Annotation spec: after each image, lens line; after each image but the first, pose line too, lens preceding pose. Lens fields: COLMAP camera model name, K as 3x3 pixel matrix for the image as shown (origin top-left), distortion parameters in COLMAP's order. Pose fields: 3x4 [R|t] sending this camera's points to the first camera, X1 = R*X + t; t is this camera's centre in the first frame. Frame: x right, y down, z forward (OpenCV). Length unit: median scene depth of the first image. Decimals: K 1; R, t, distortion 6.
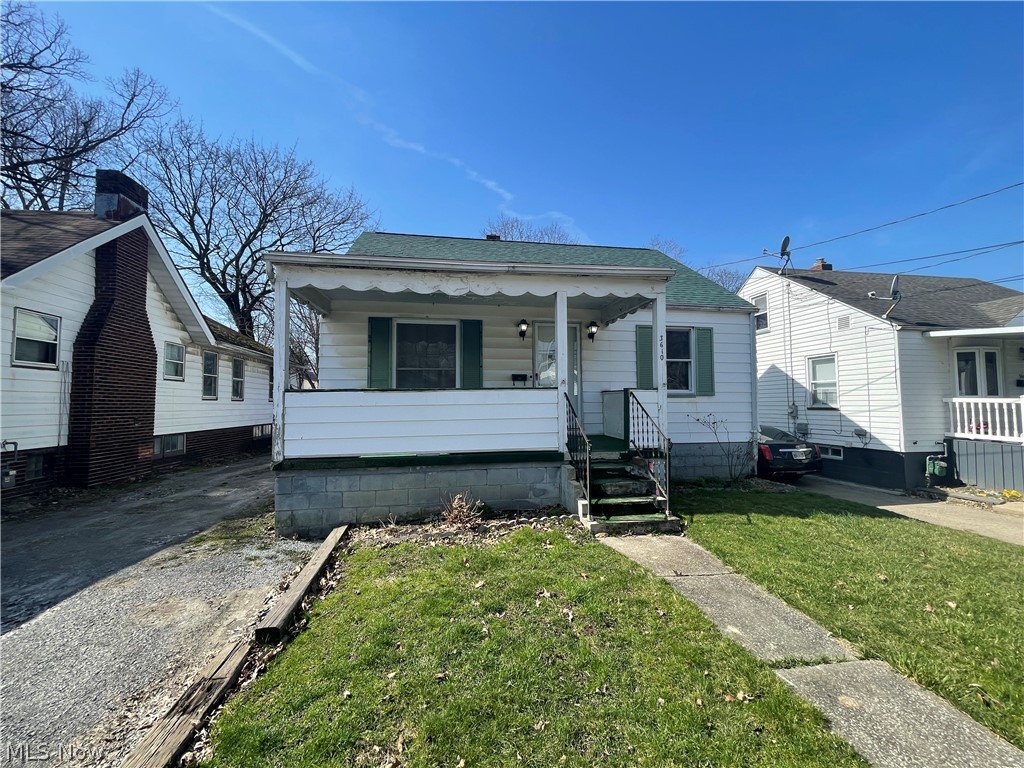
lens RADIAL K [[412.0, 0, 512.0], [0, 412.0, 384.0], [0, 0, 1]] dist [-0.000478, 0.000240]
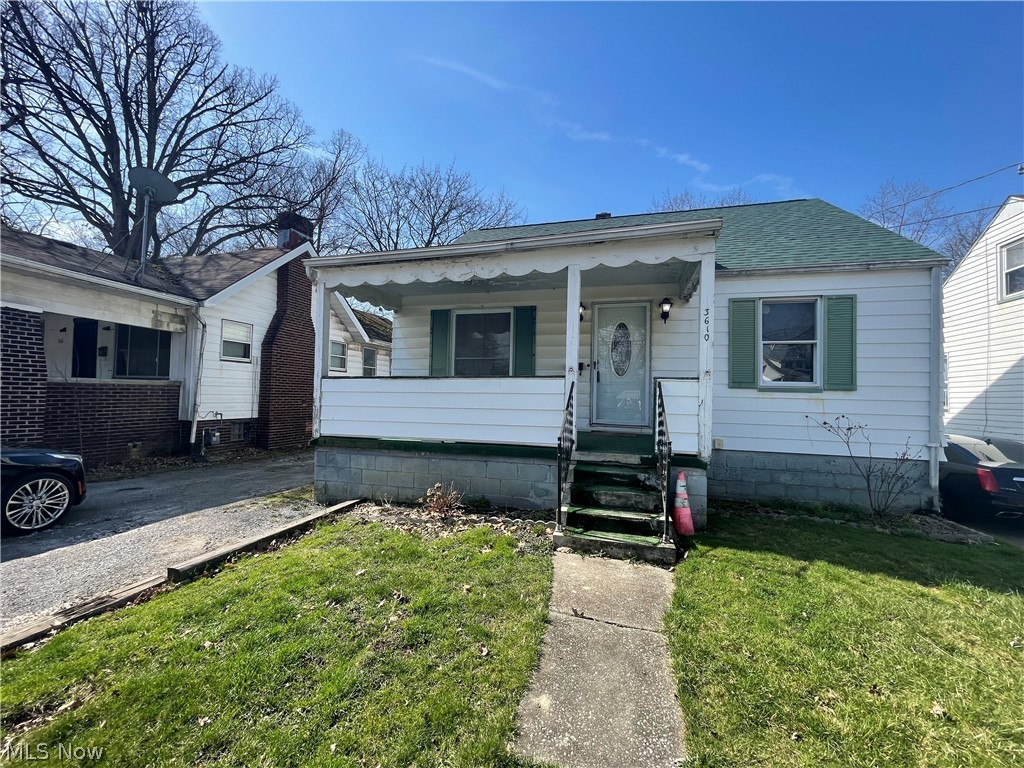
lens RADIAL K [[414.5, 0, 512.0], [0, 414.5, 384.0], [0, 0, 1]] dist [0.000378, 0.000114]
pose [[0.903815, 0.011735, -0.427761, 0.377770], [-0.004534, 0.999830, 0.017850, 0.010346], [0.427898, -0.014194, 0.903715, 0.152265]]
